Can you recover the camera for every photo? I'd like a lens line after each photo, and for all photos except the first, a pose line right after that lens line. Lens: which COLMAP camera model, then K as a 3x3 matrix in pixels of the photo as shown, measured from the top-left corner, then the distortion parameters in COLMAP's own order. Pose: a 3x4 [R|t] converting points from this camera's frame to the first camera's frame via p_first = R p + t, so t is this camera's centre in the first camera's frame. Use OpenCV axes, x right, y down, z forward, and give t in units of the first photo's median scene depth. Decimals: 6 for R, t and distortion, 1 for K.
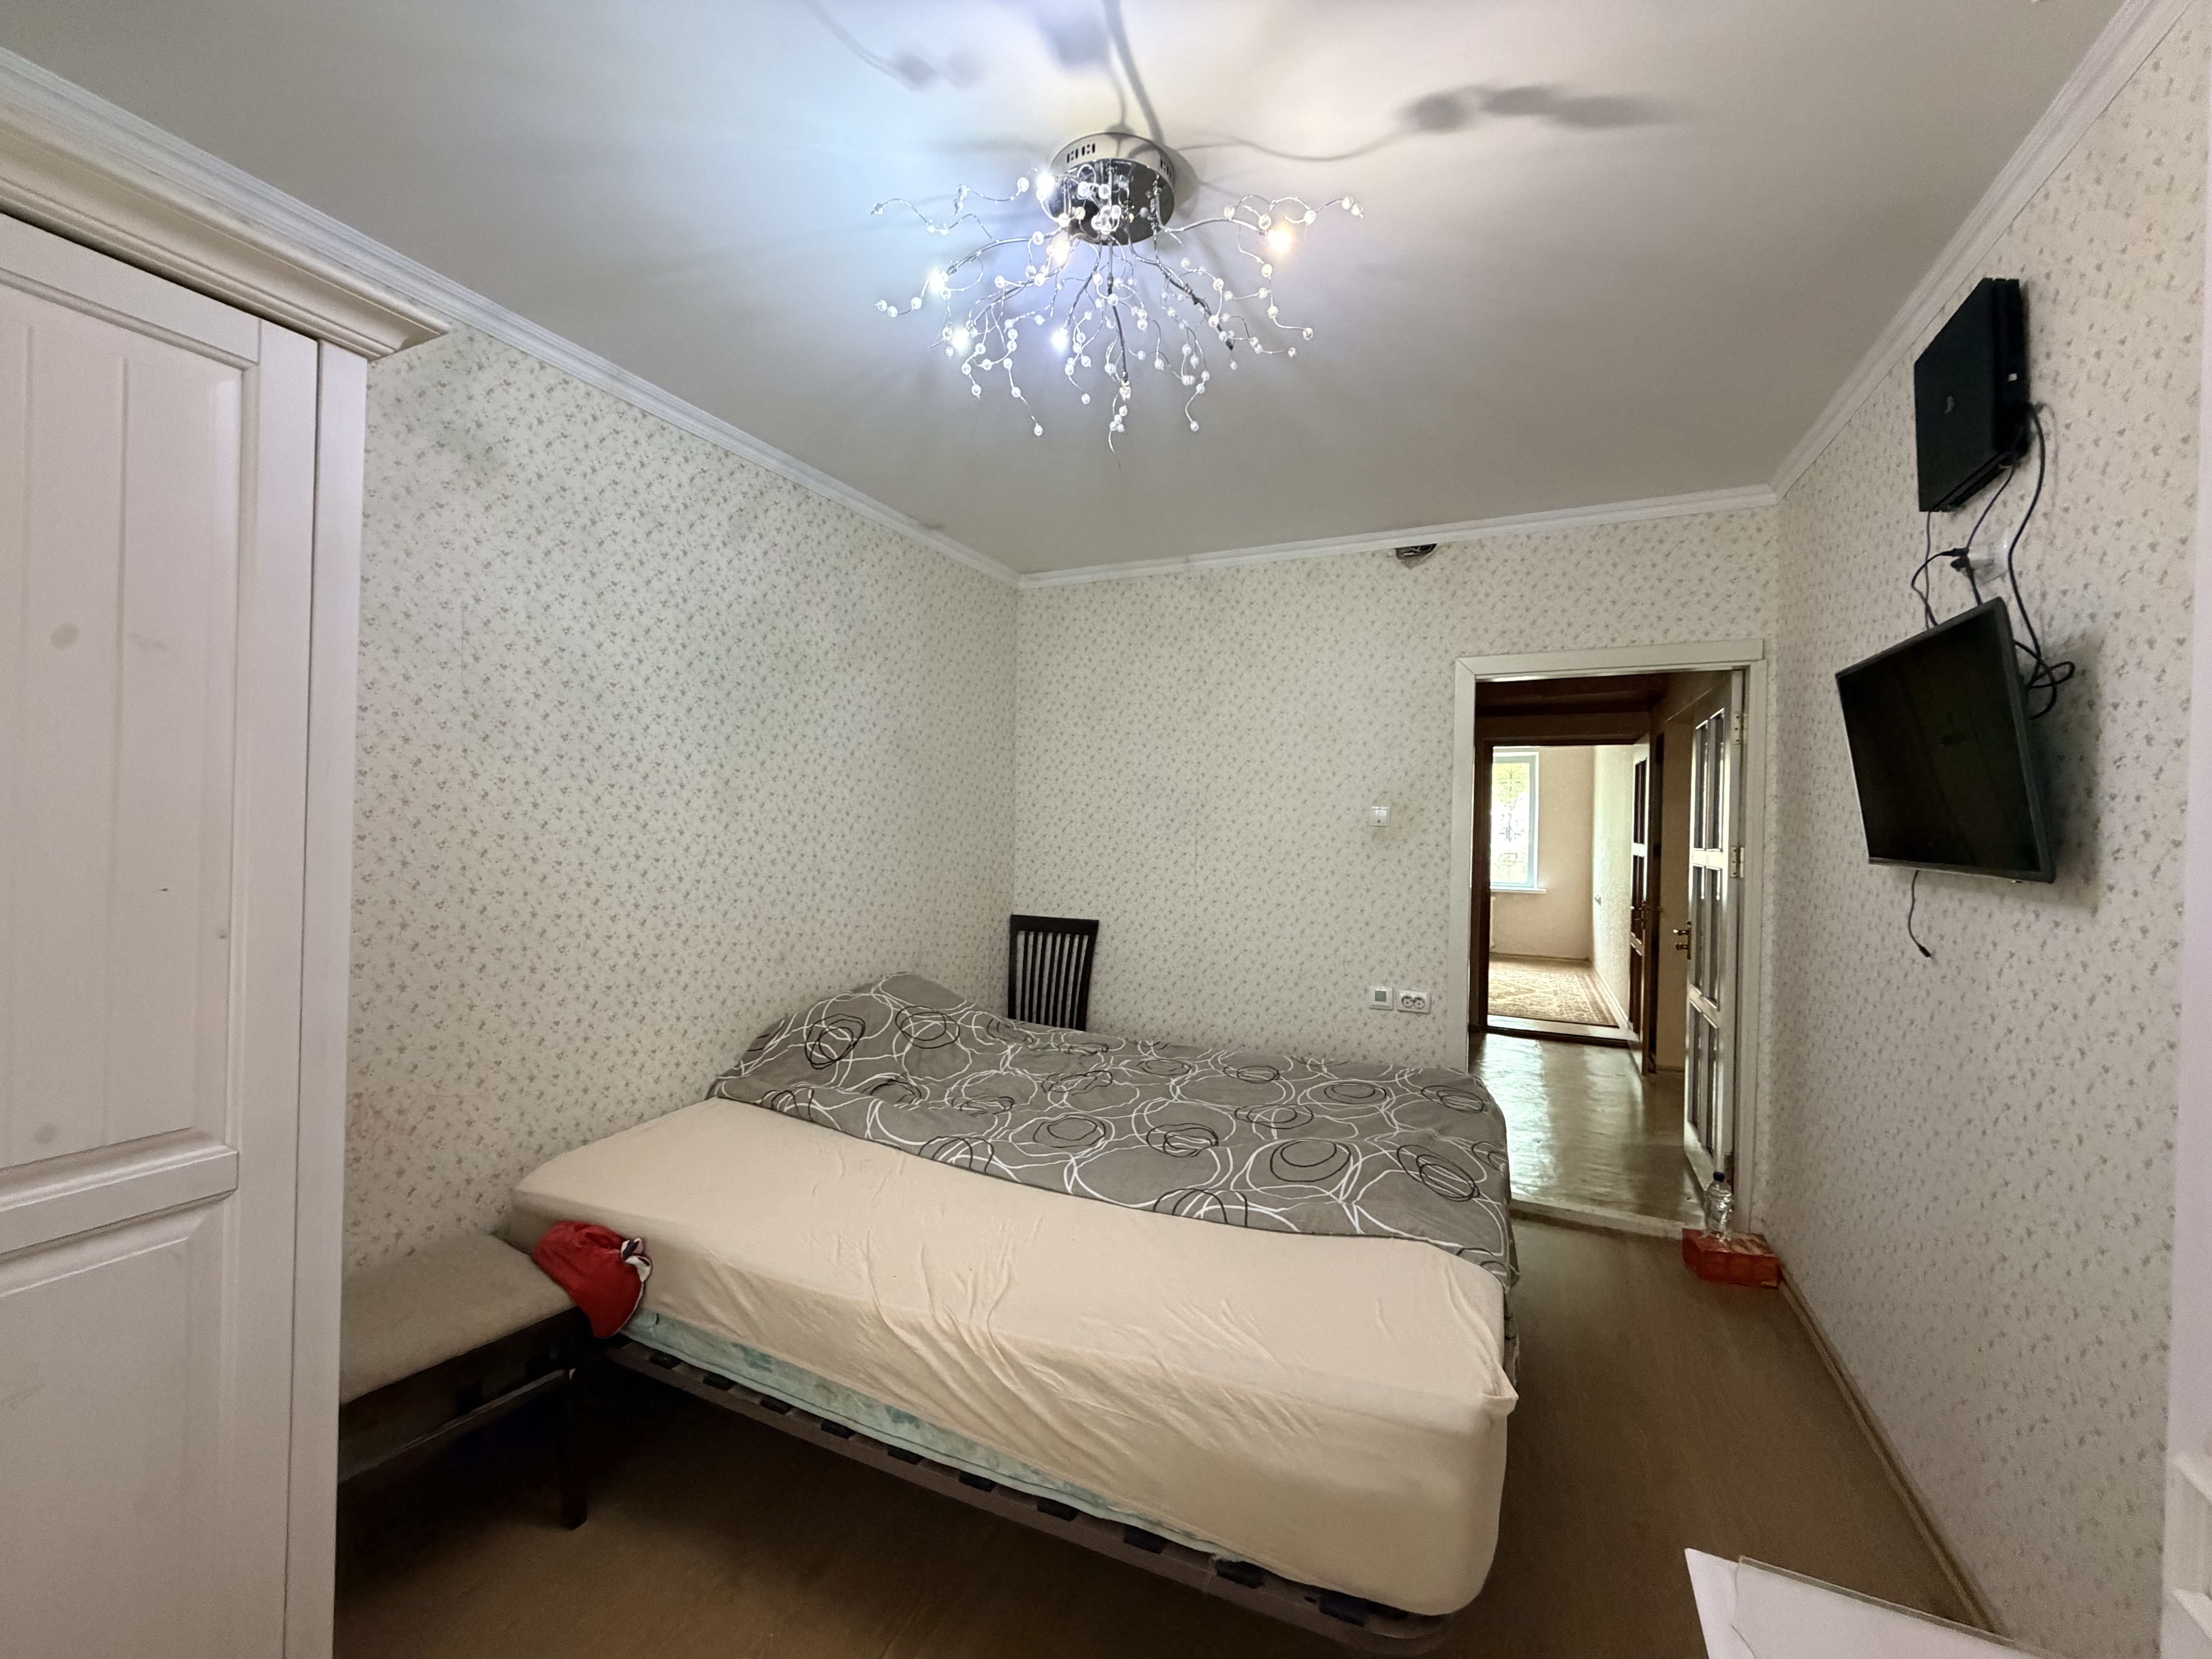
lens RADIAL K [[885.7, 0, 1095.9], [0, 885.7, 822.5], [0, 0, 1]] dist [0.004515, -0.000514]
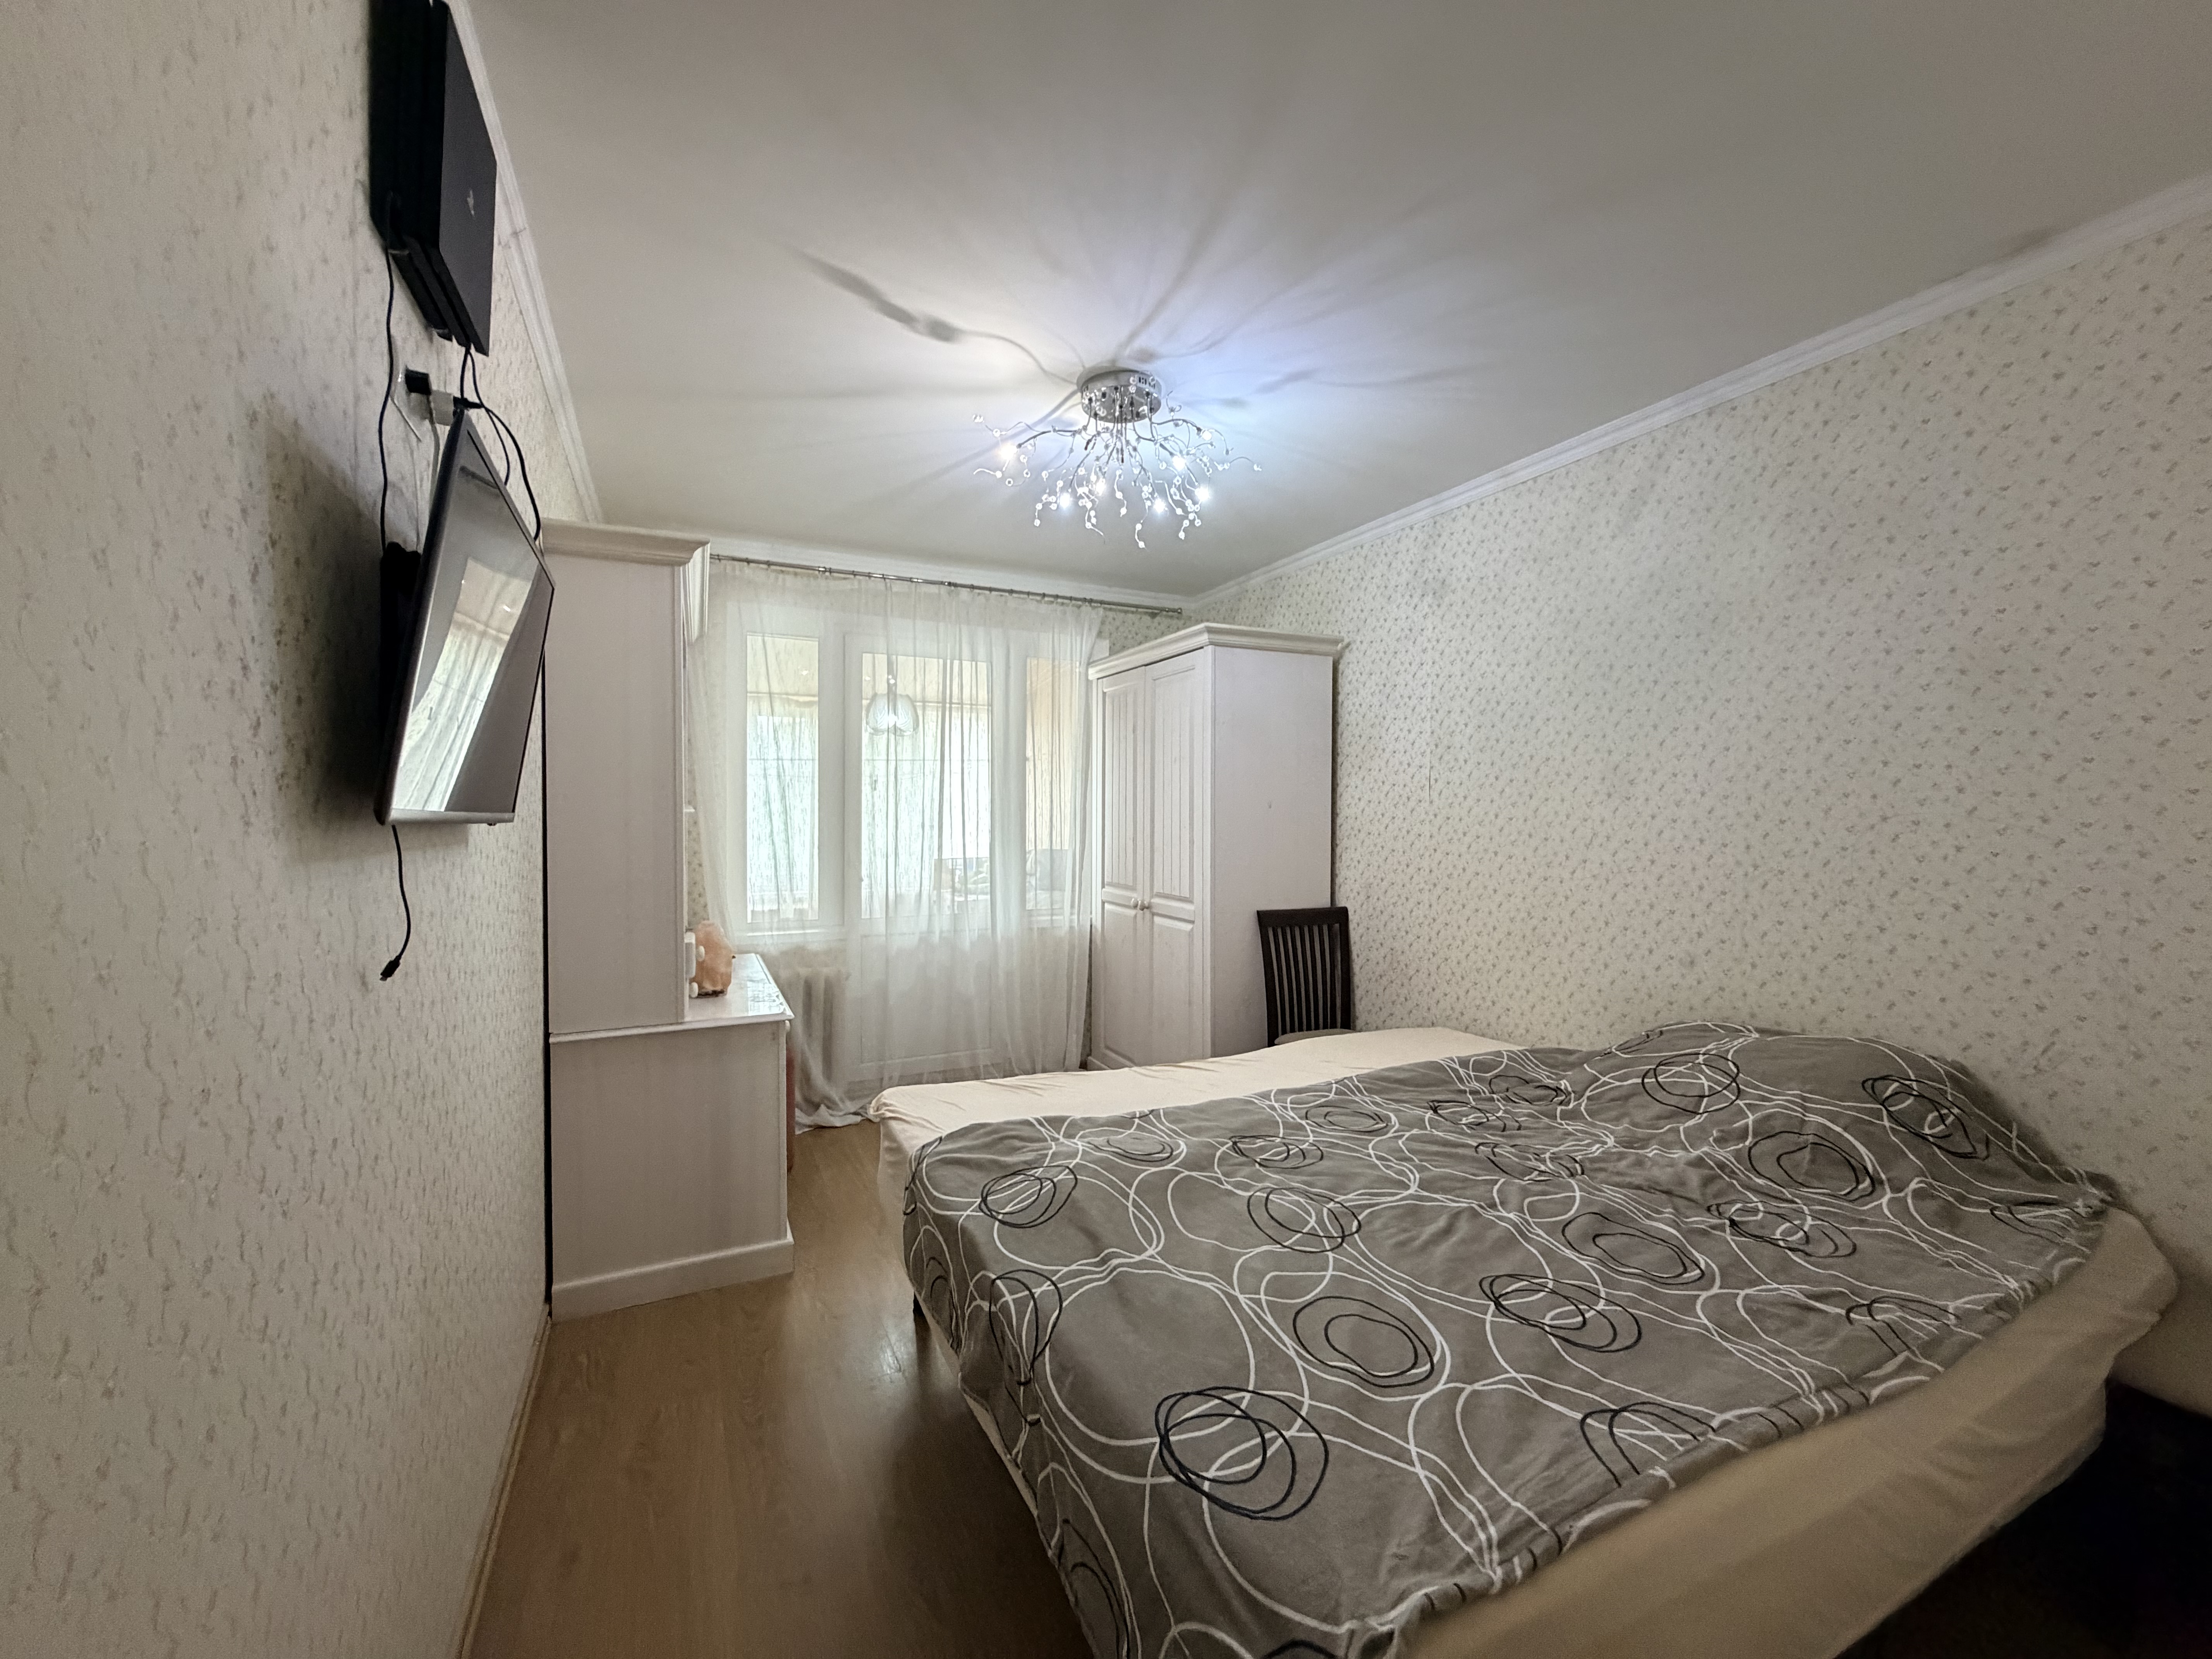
lens RADIAL K [[885.7, 0, 1104.7], [0, 885.7, 818.3], [0, 0, 1]] dist [0.004515, -0.000514]
pose [[-0.629869, -0.016392, -0.776529, 0.995822], [-0.015554, 0.999843, -0.008489, 0.040906], [0.776546, 0.006731, -0.630025, 1.575006]]
